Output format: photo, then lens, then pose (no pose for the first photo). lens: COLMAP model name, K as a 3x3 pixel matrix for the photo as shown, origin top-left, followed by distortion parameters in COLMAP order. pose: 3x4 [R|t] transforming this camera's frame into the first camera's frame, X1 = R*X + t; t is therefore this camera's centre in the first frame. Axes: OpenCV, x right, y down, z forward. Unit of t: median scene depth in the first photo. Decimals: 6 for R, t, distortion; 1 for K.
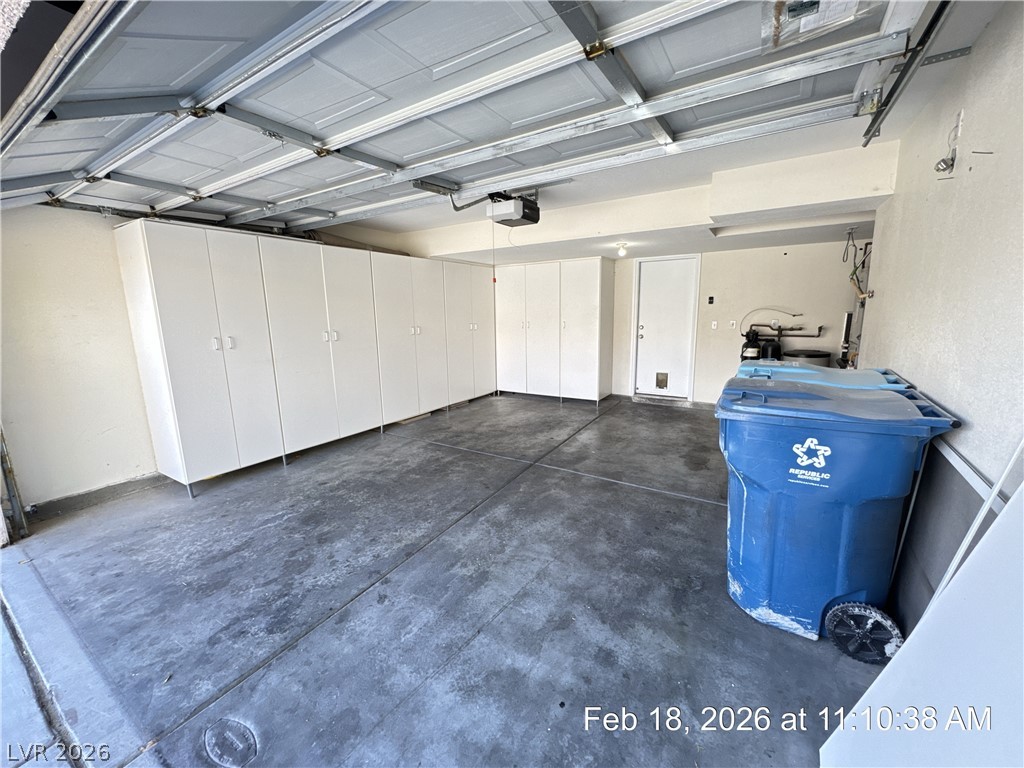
lens RADIAL K [[406.5, 0, 512.0], [0, 406.5, 384.0], [0, 0, 1]] dist [-0.002423, 0.000094]
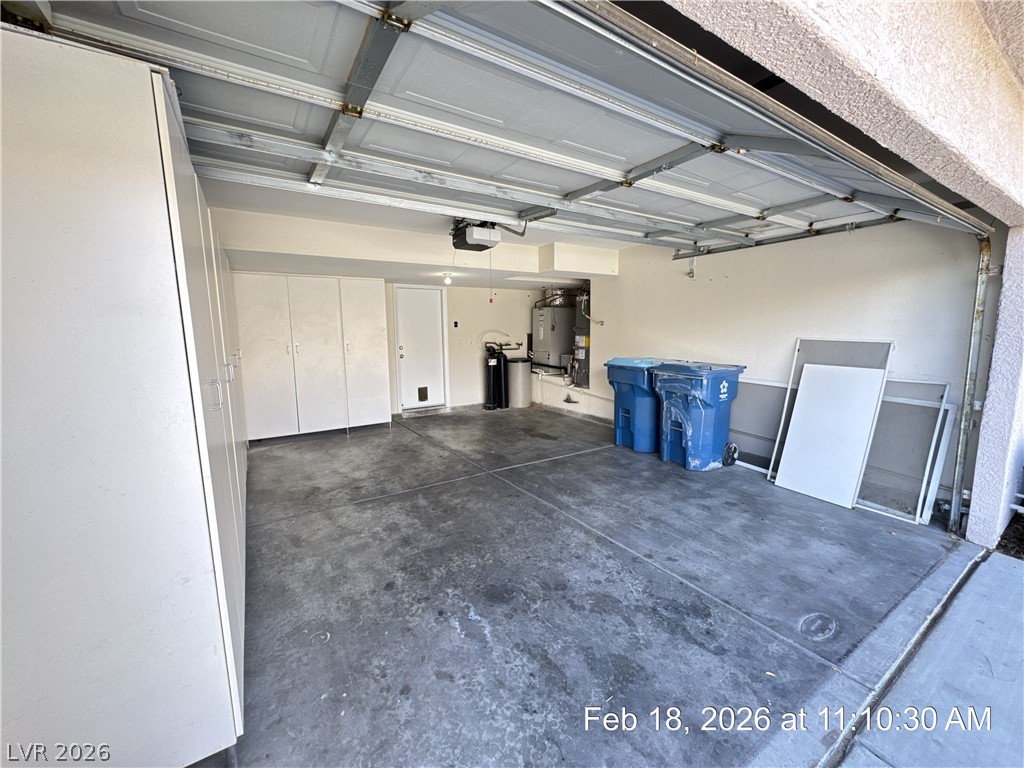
lens RADIAL K [[406.5, 0, 512.0], [0, 406.5, 384.0], [0, 0, 1]] dist [-0.002423, 0.000094]
pose [[0.430020, -0.108436, 0.896284, -0.985167], [0.163406, 0.985713, 0.040856, -0.076895], [-0.887908, 0.128889, 0.441596, 0.513598]]
